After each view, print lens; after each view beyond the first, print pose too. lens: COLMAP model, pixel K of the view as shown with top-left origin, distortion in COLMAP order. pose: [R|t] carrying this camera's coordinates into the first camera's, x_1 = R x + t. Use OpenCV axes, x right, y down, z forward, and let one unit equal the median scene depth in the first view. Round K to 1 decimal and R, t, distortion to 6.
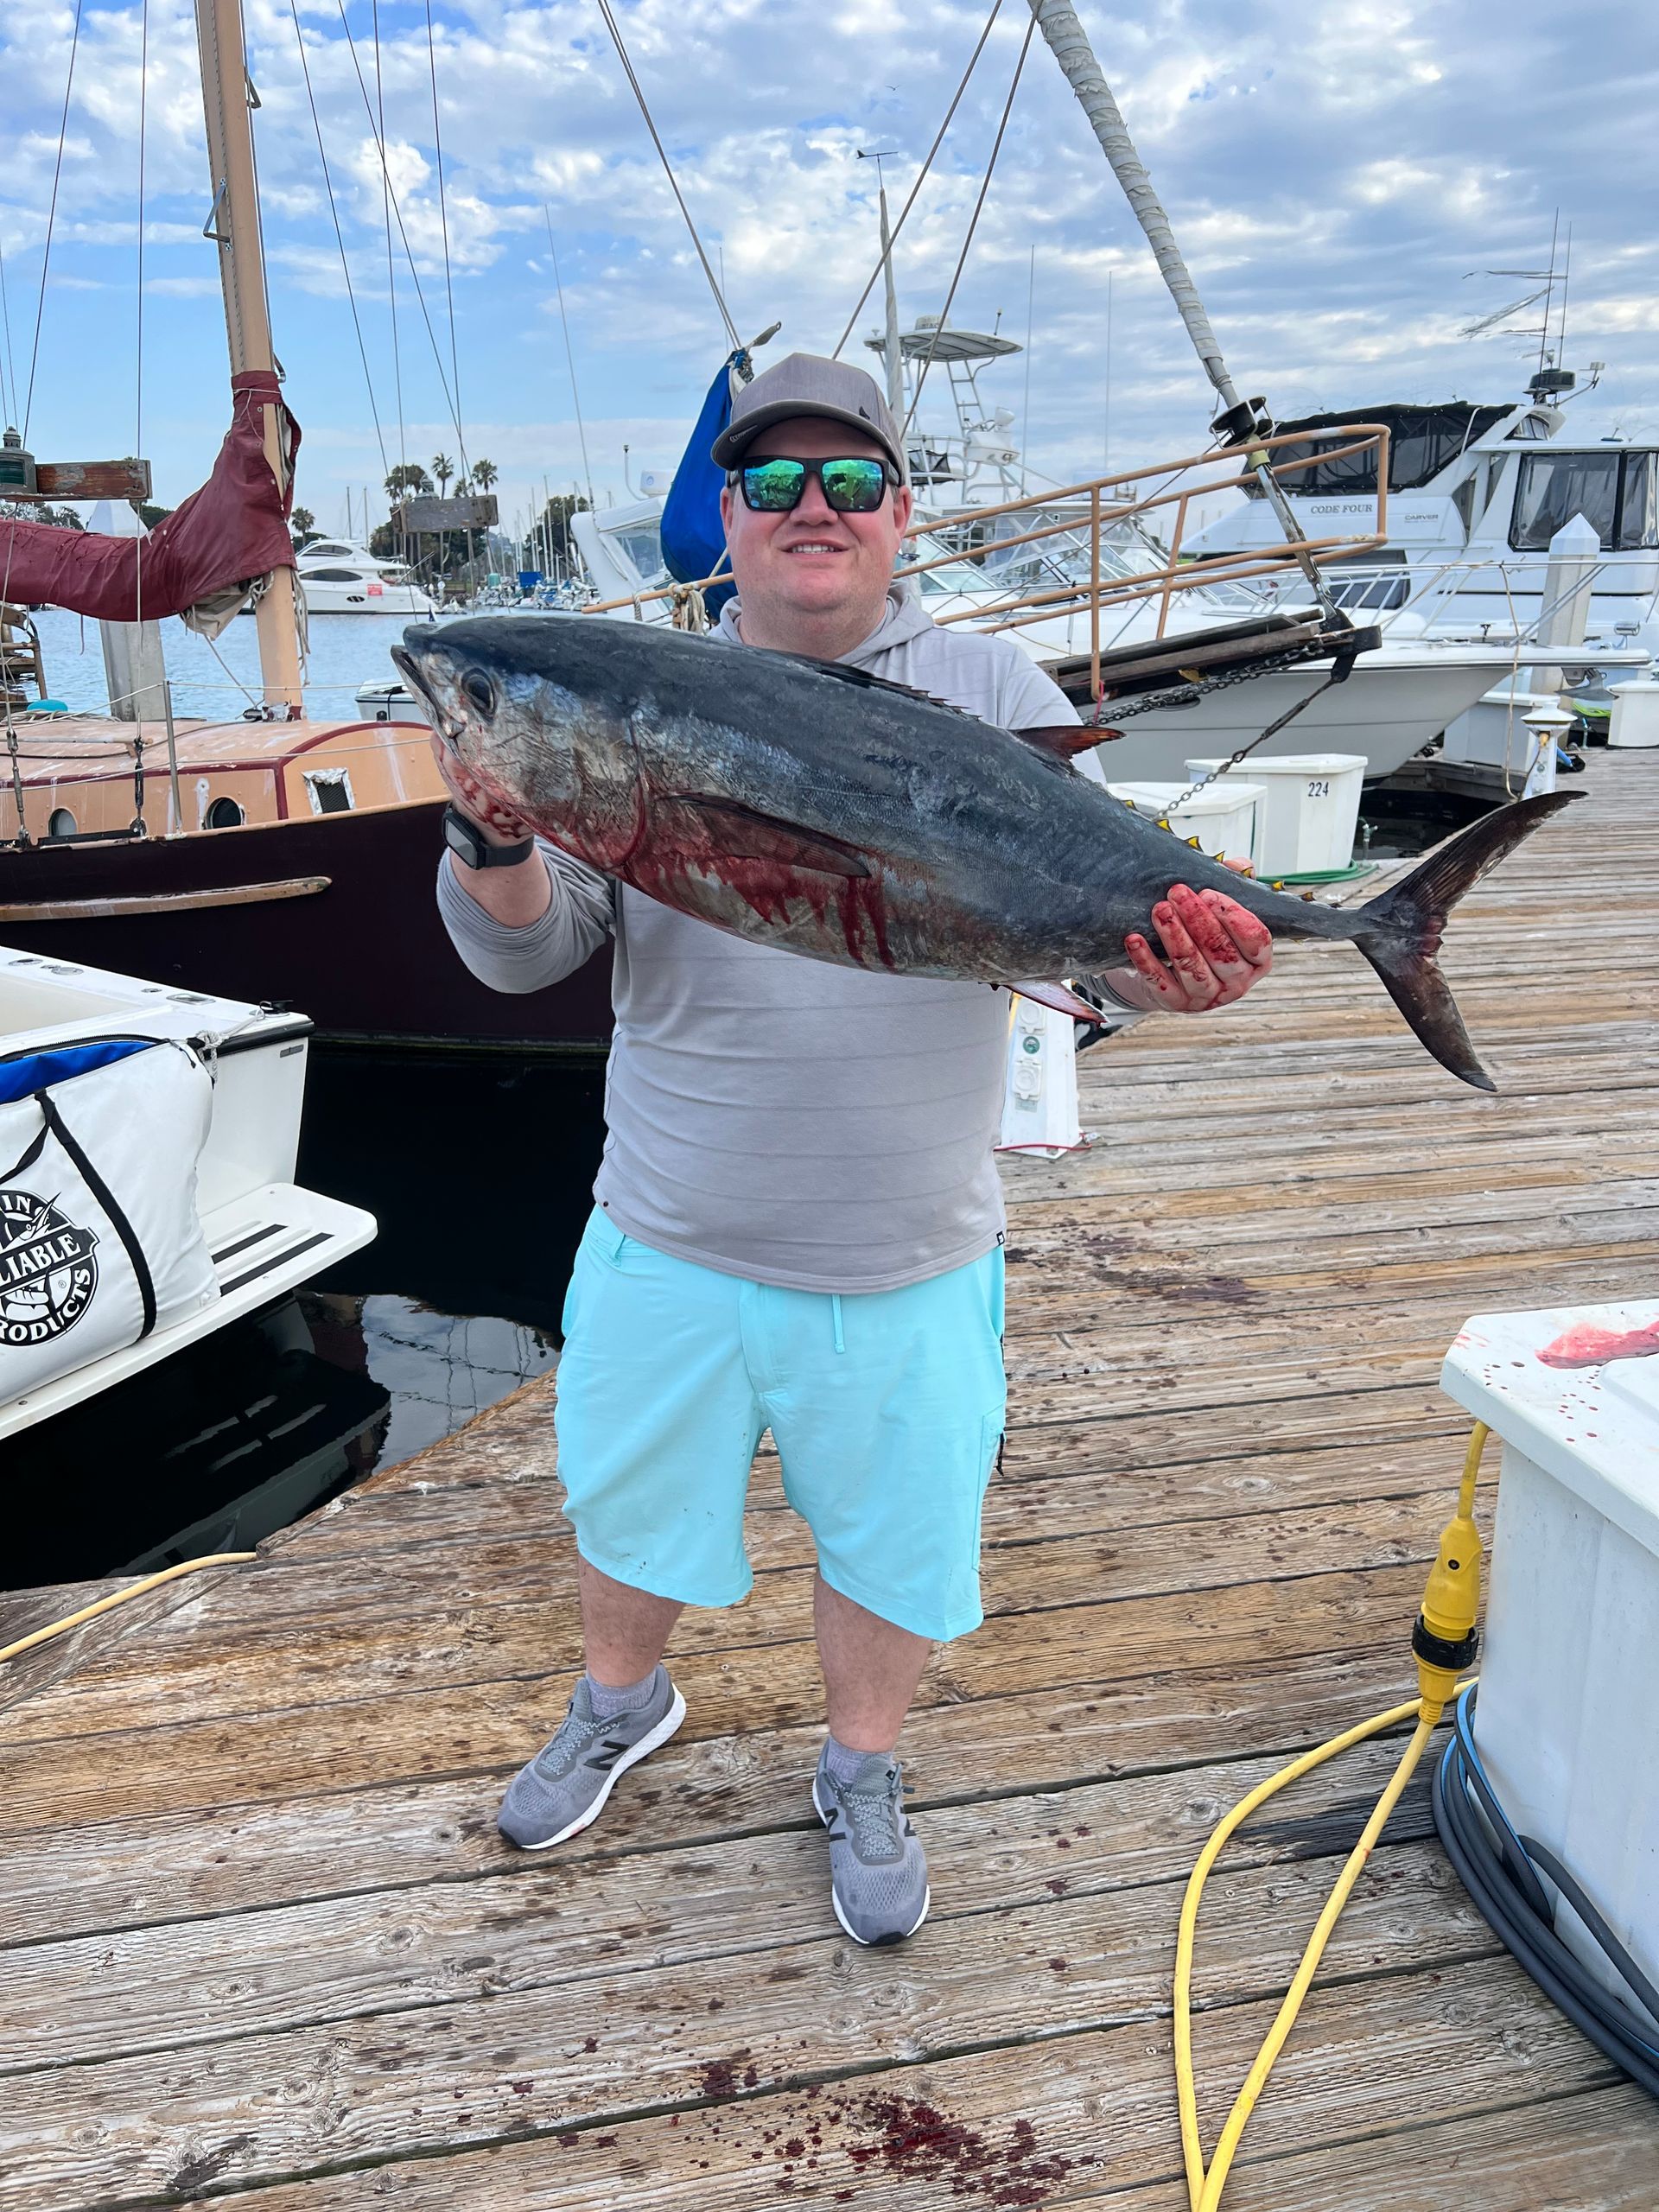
lens RADIAL K [[1625.2, 0, 831.5], [0, 1625.2, 1120.8], [0, 0, 1]] dist [0.006946, -0.026414]
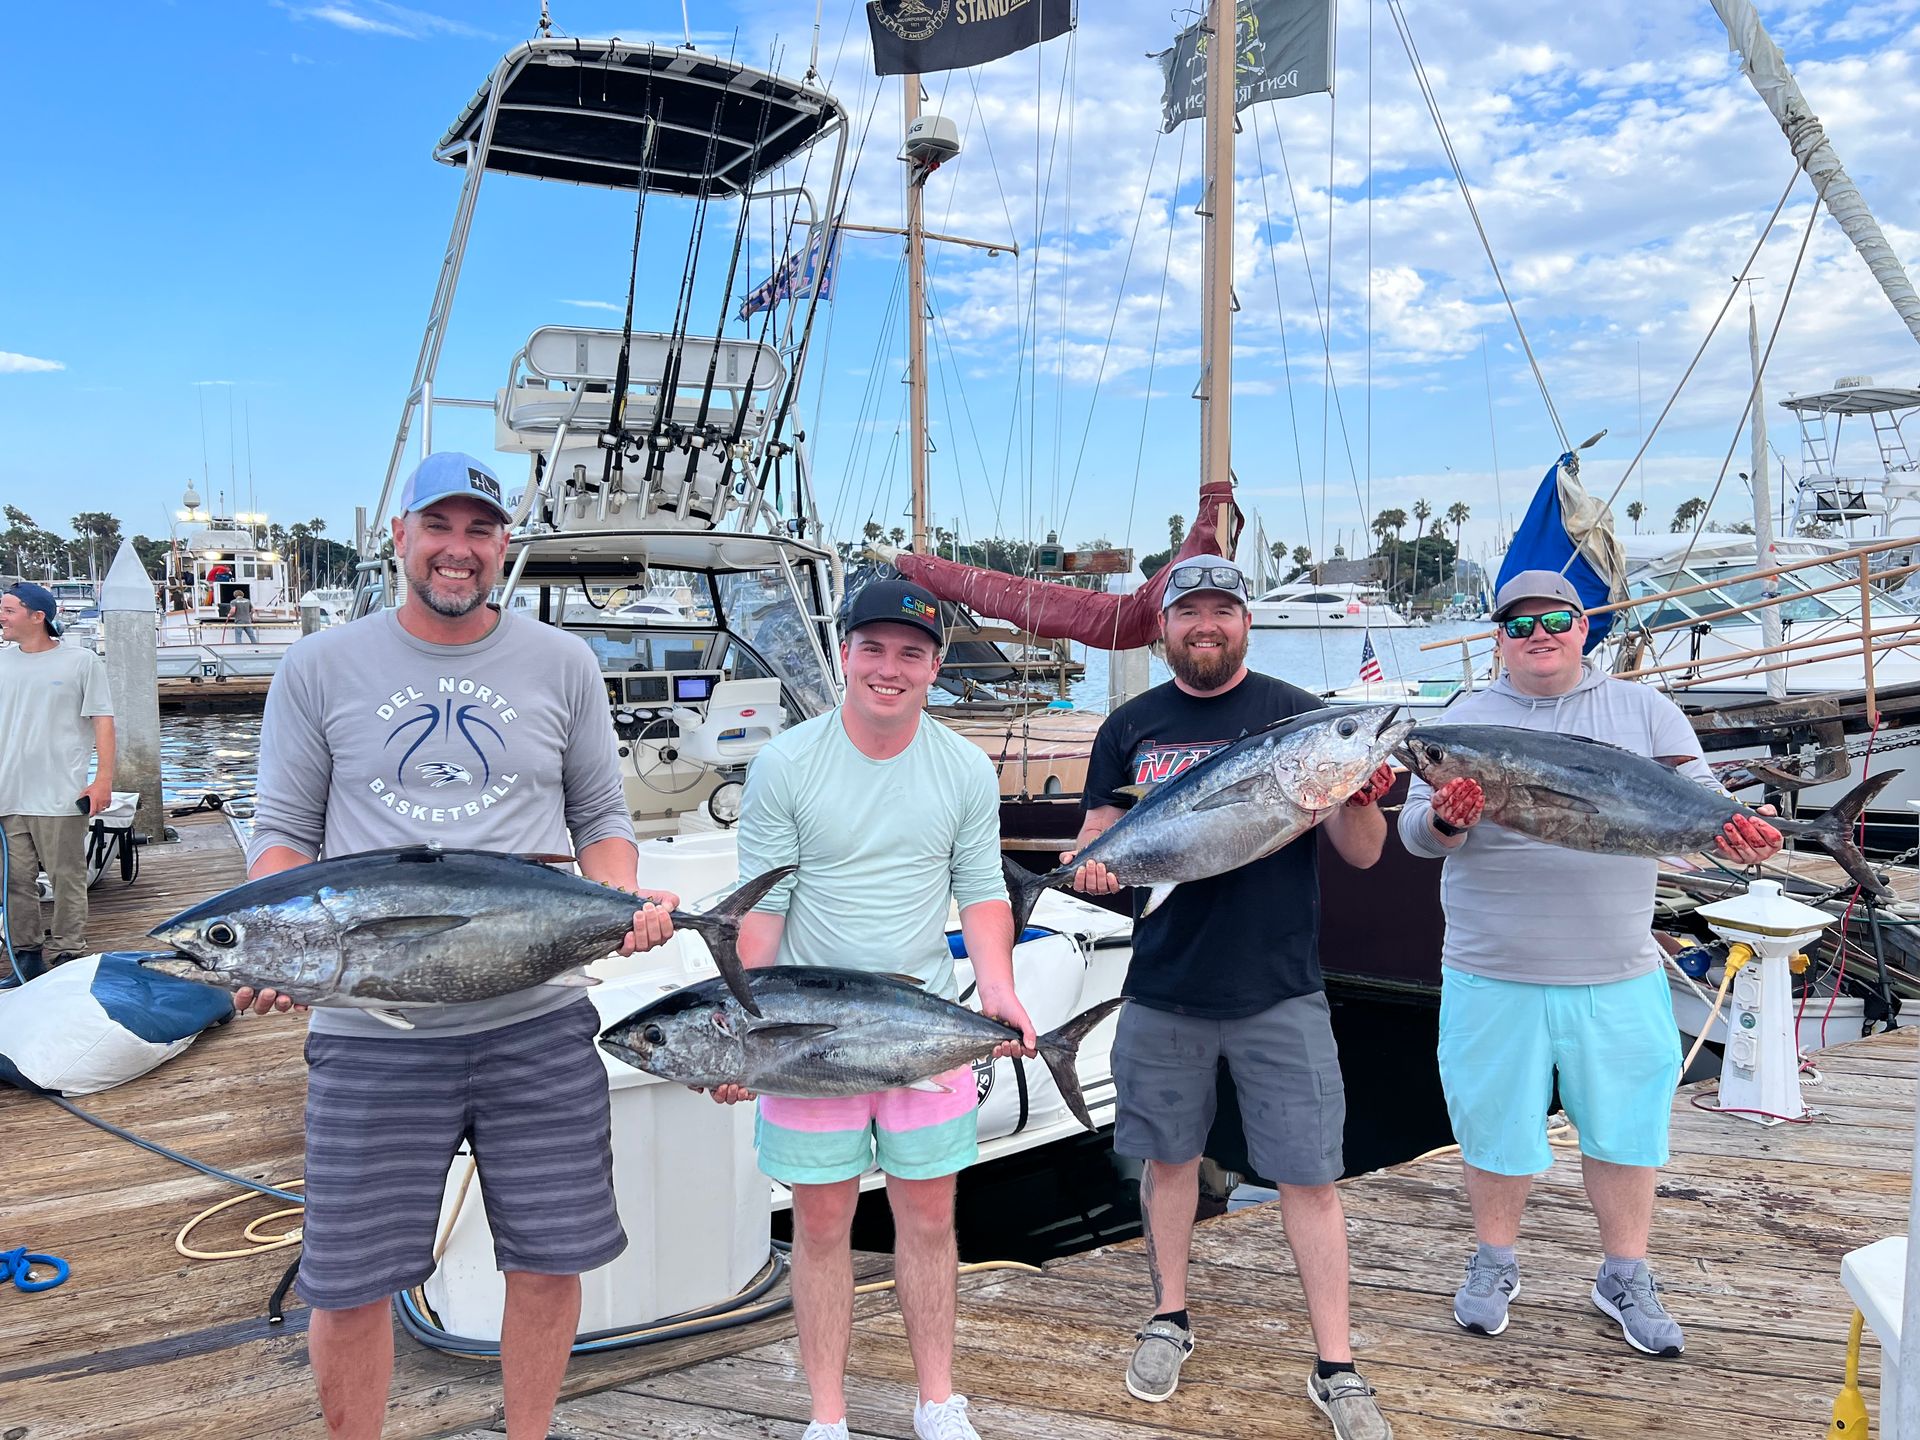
lens RADIAL K [[1410.7, 0, 960.0], [0, 1410.7, 720.0], [0, 0, 1]] dist [0.006946, -0.026414]
pose [[0.862893, 0.025634, -0.504737, 0.161857], [-0.143761, 0.969905, -0.196513, 0.026456], [0.484509, 0.242131, 0.840609, -0.187993]]
